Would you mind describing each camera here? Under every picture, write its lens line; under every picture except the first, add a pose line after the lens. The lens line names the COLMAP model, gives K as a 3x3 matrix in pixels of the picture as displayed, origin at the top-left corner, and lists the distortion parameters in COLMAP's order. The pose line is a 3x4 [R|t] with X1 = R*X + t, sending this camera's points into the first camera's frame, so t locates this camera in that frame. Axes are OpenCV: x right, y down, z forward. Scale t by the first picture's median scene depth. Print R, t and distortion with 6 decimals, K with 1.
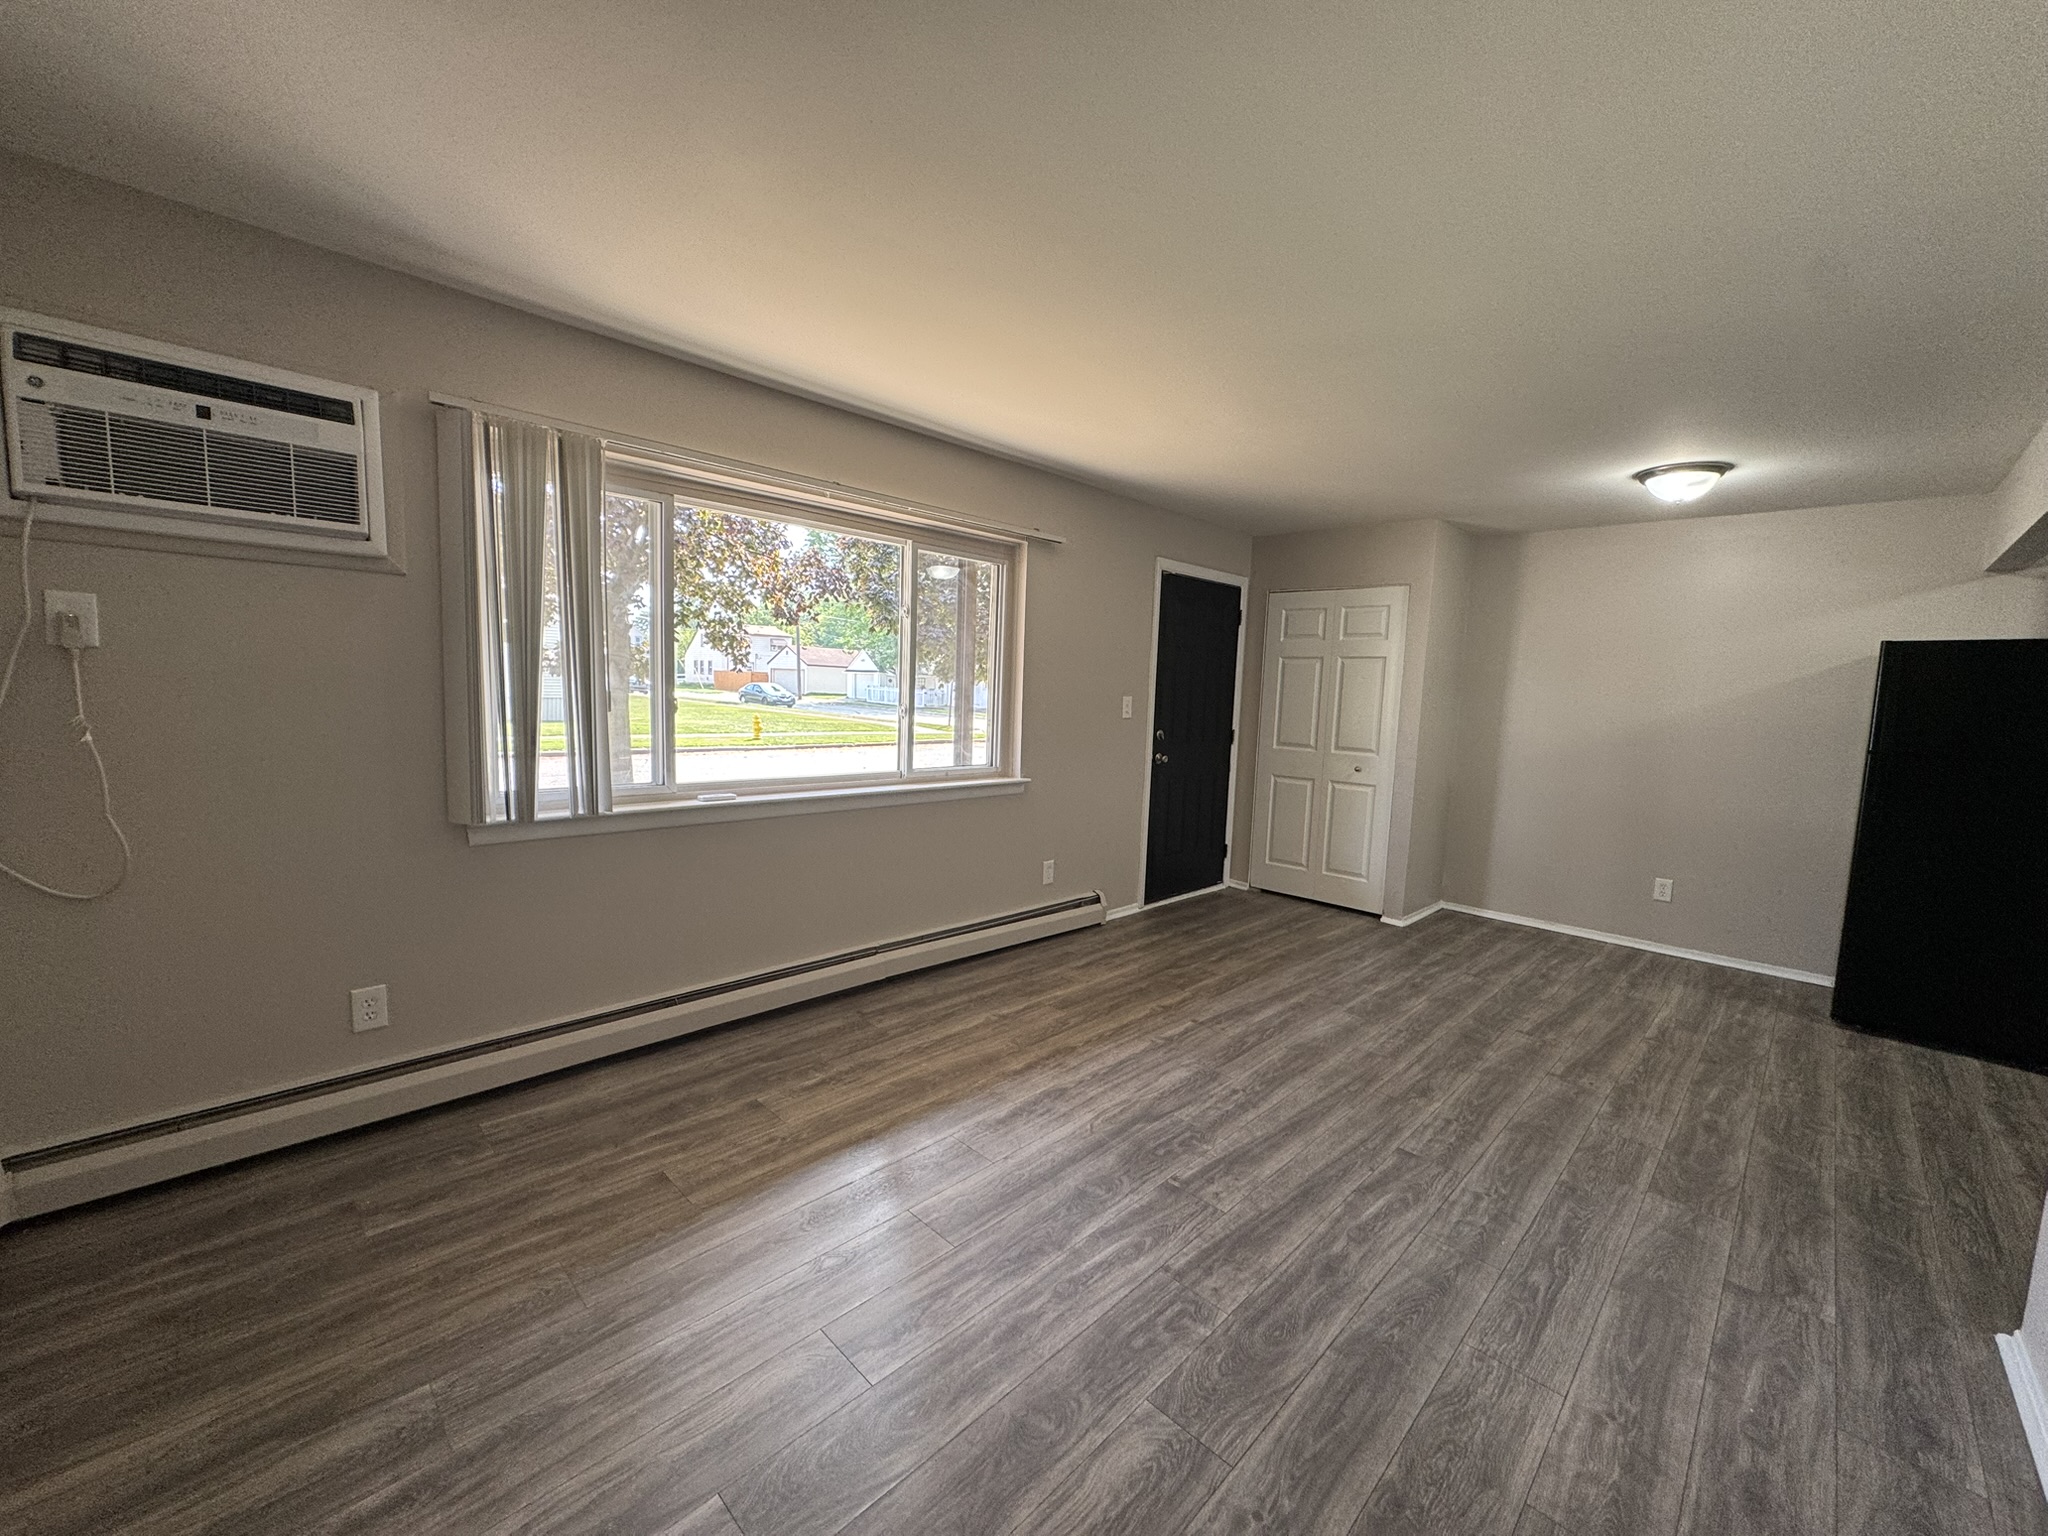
lens RADIAL K [[816.5, 0, 1024.0], [0, 816.5, 768.0], [0, 0, 1]] dist [-0.000805, -0.000015]
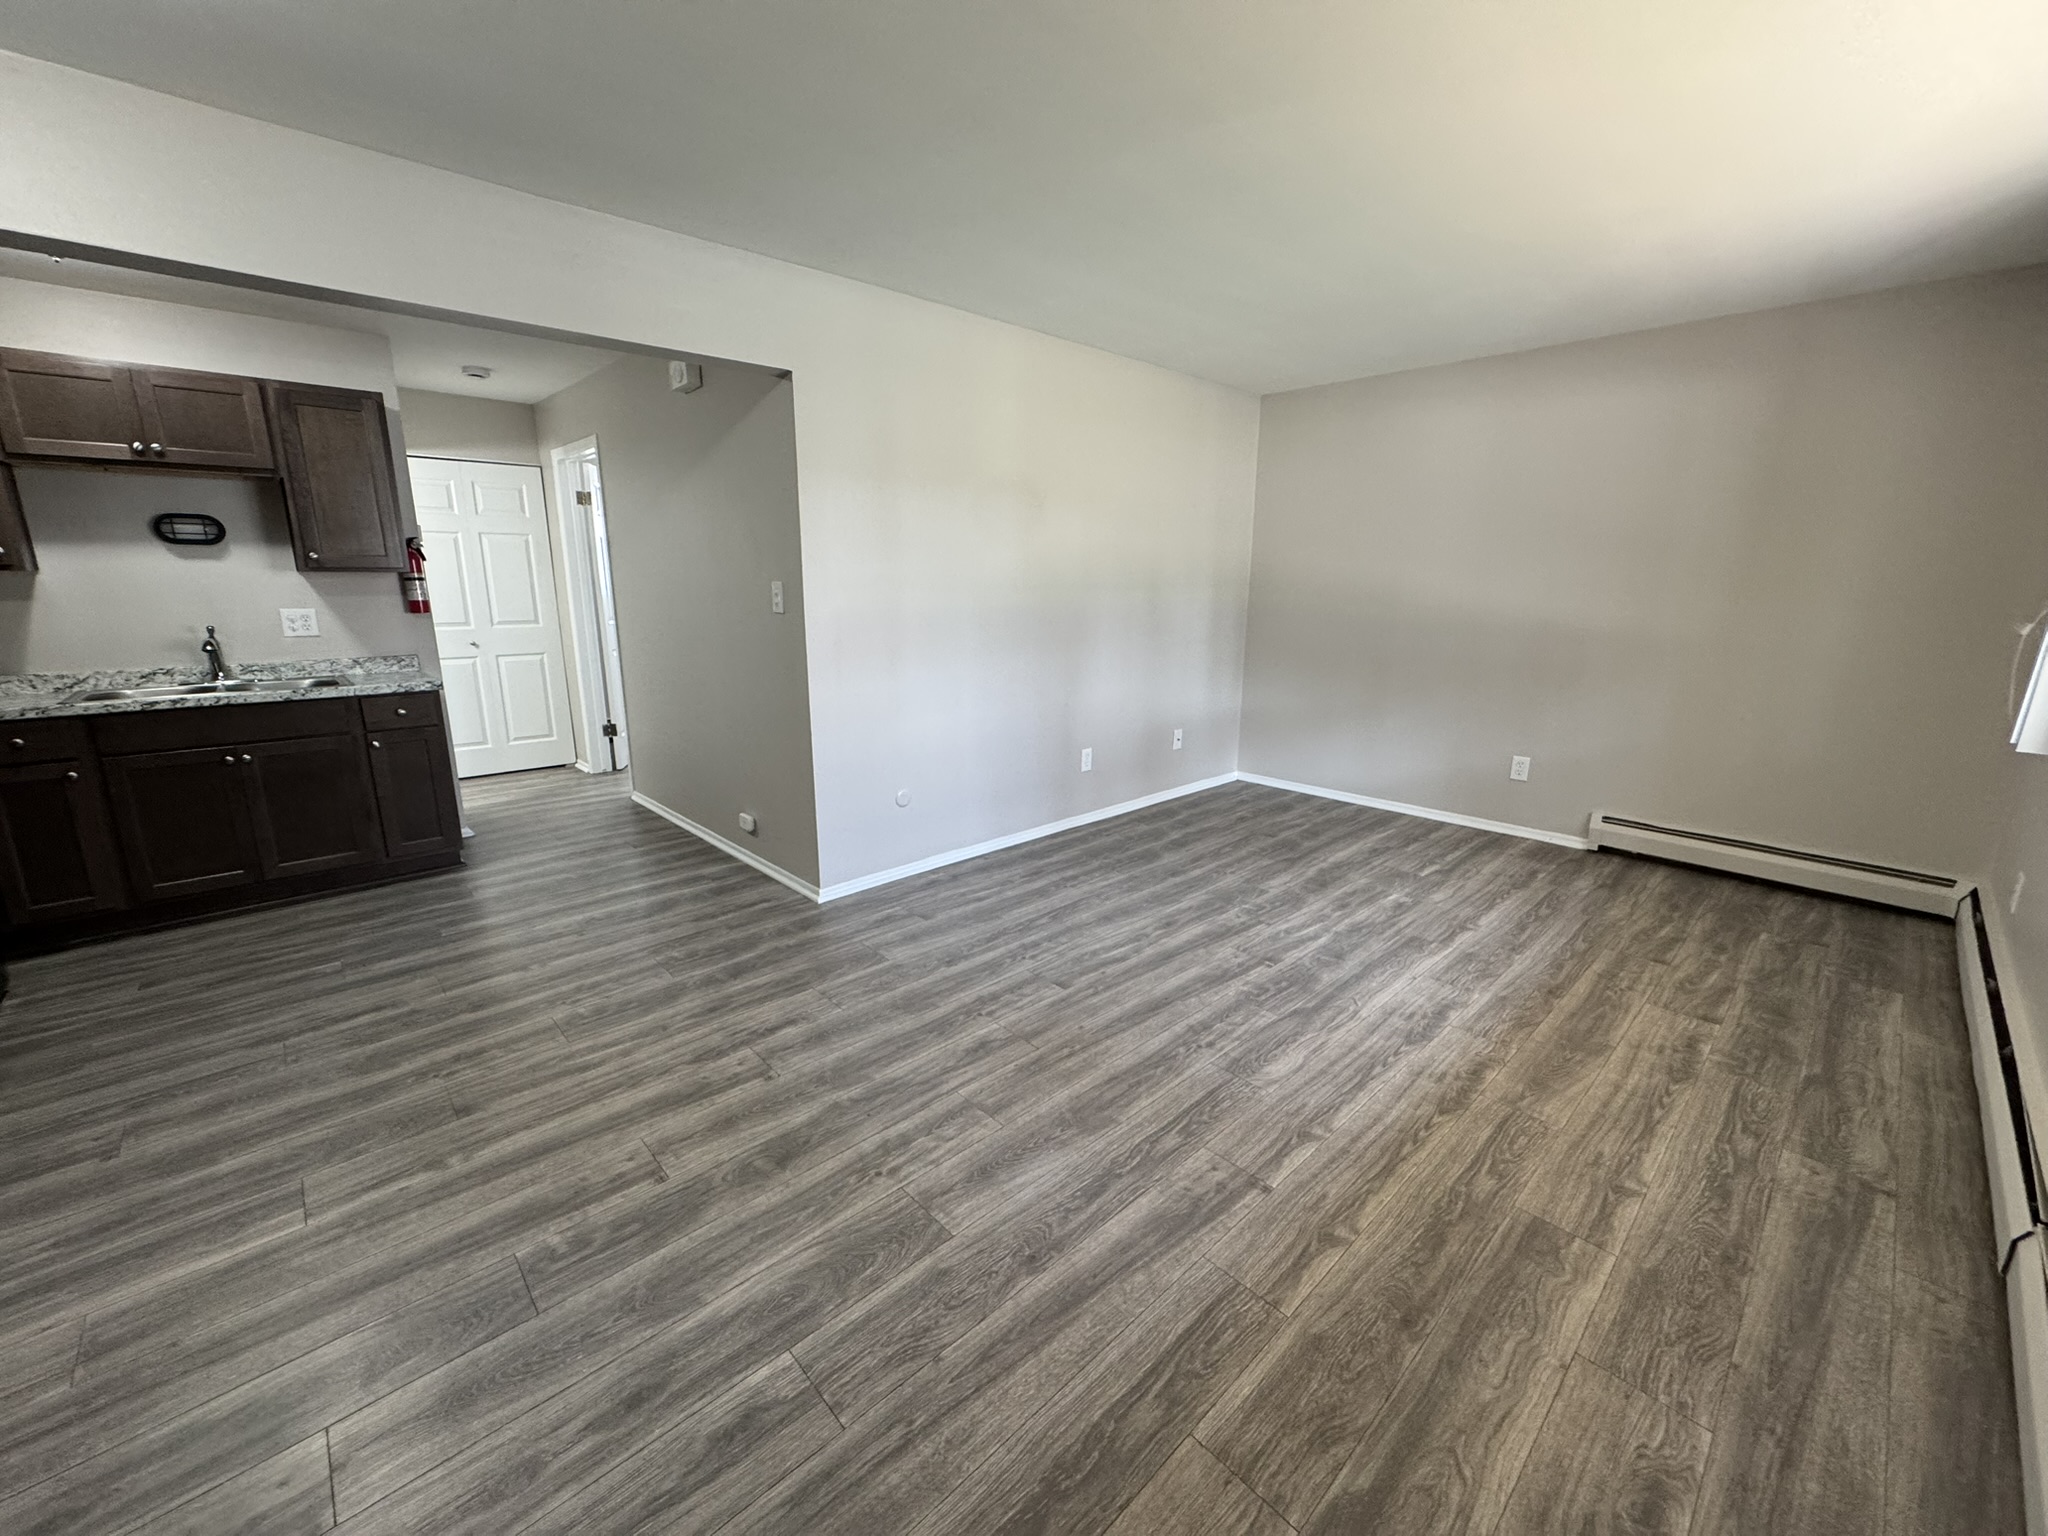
lens RADIAL K [[816.5, 0, 1024.0], [0, 816.5, 768.0], [0, 0, 1]] dist [-0.000805, -0.000015]
pose [[-0.998386, -0.049644, 0.027600, 0.452450], [-0.037895, 0.944125, 0.327403, -0.151855], [-0.042312, 0.325828, -0.944482, 1.753866]]
